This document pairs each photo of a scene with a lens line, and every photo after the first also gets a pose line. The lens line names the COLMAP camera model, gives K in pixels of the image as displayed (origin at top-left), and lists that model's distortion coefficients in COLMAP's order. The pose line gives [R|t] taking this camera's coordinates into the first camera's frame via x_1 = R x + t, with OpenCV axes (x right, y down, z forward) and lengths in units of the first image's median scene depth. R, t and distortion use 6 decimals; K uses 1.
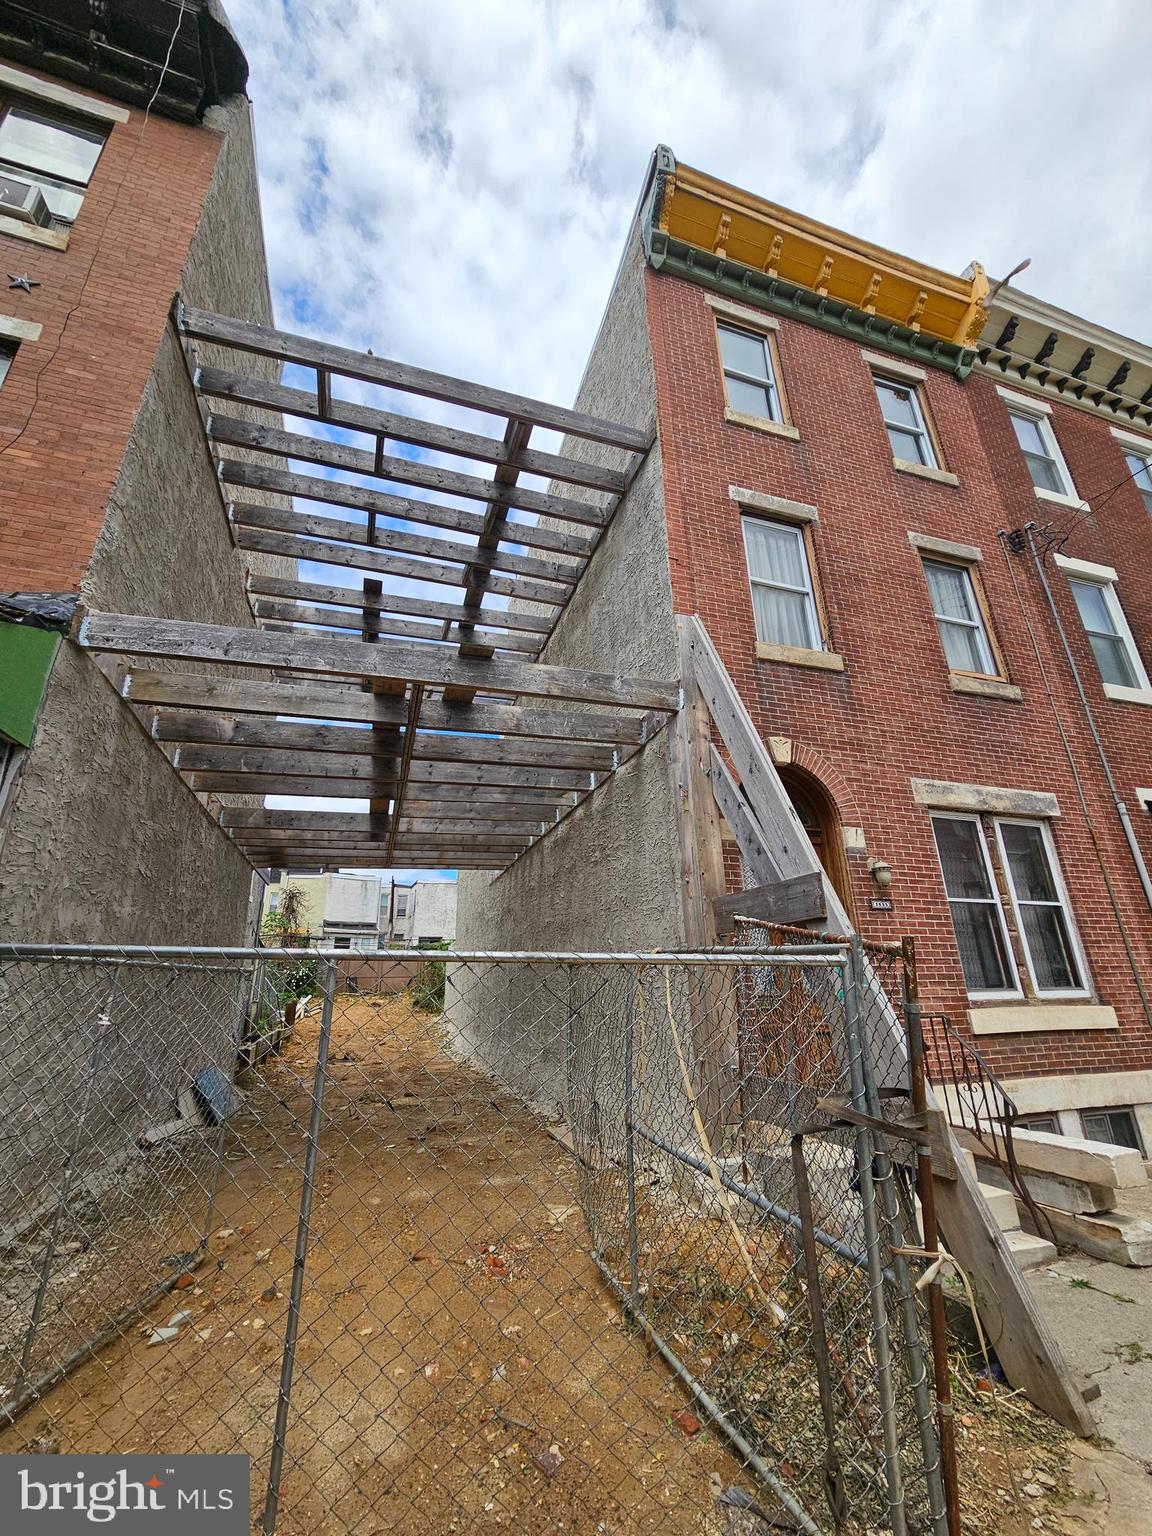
lens RADIAL K [[627.9, 0, 575.4], [0, 627.9, 773.8], [0, 0, 1]] dist [0.000066, -0.000002]
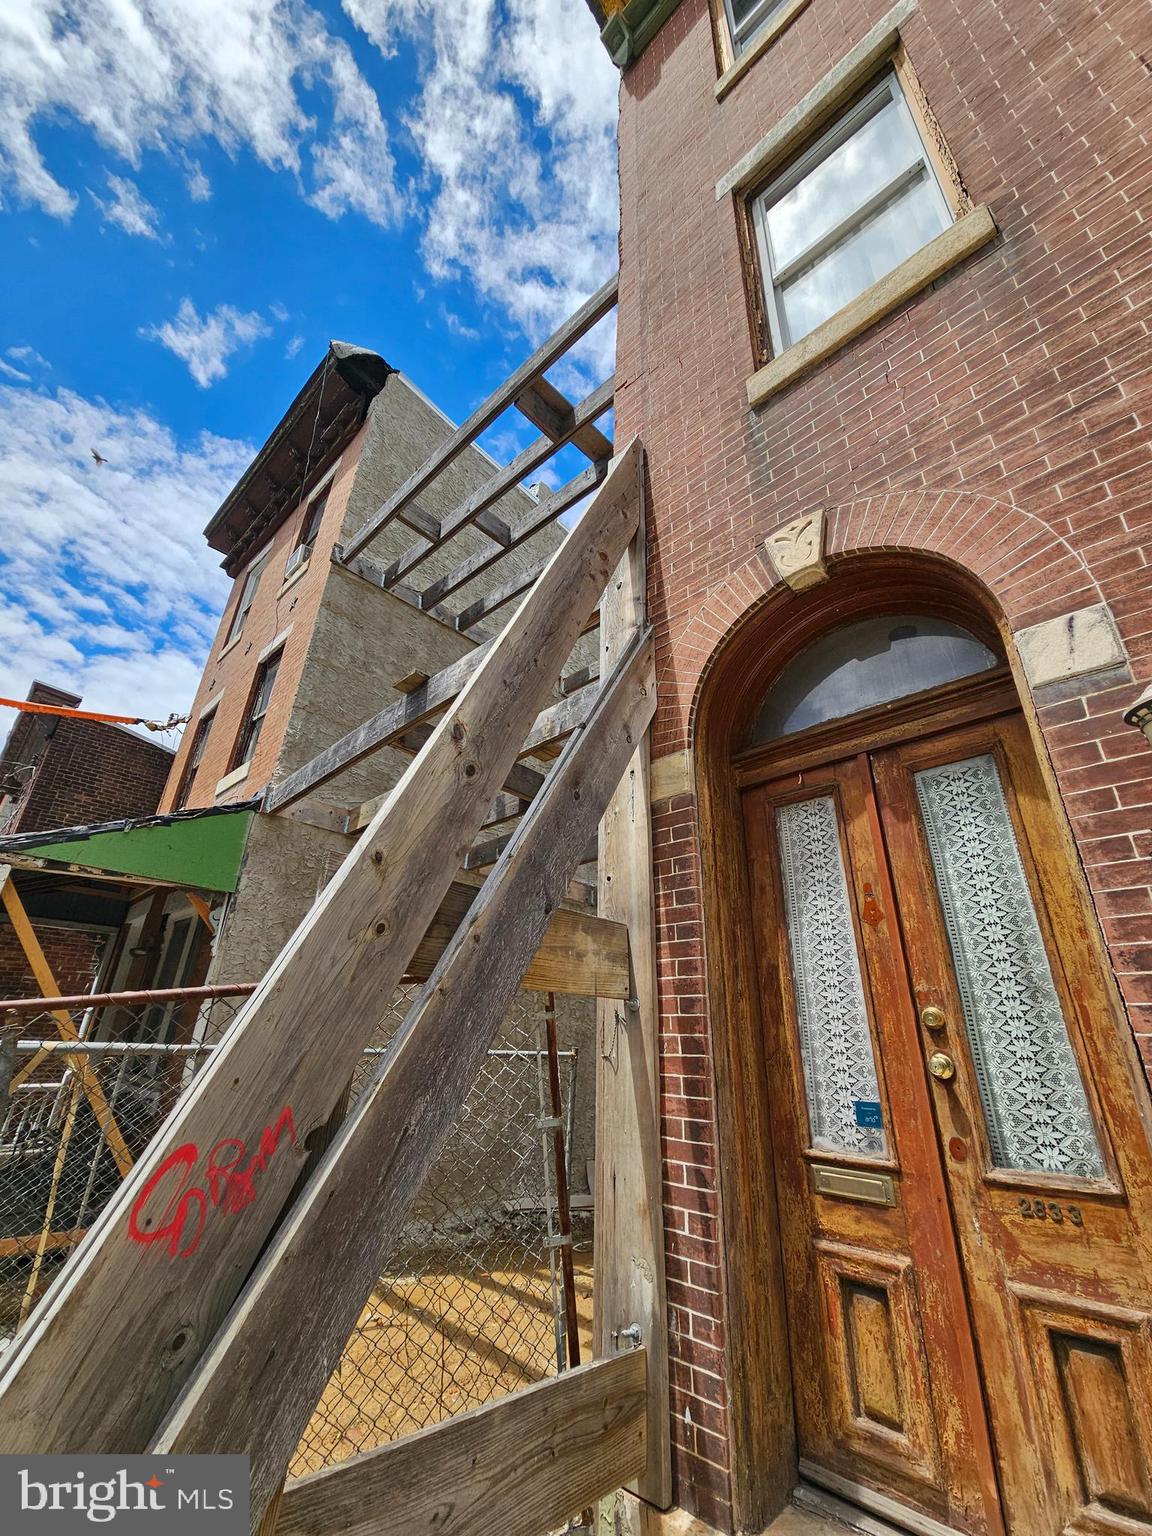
lens RADIAL K [[627.9, 0, 582.7], [0, 627.9, 762.1], [0, 0, 1]] dist [0.000066, -0.000002]
pose [[0.488182, -0.337193, -0.804972, 0.551467], [0.263664, 0.936232, -0.232275, 0.160173], [0.831961, -0.098850, 0.545957, 0.640345]]
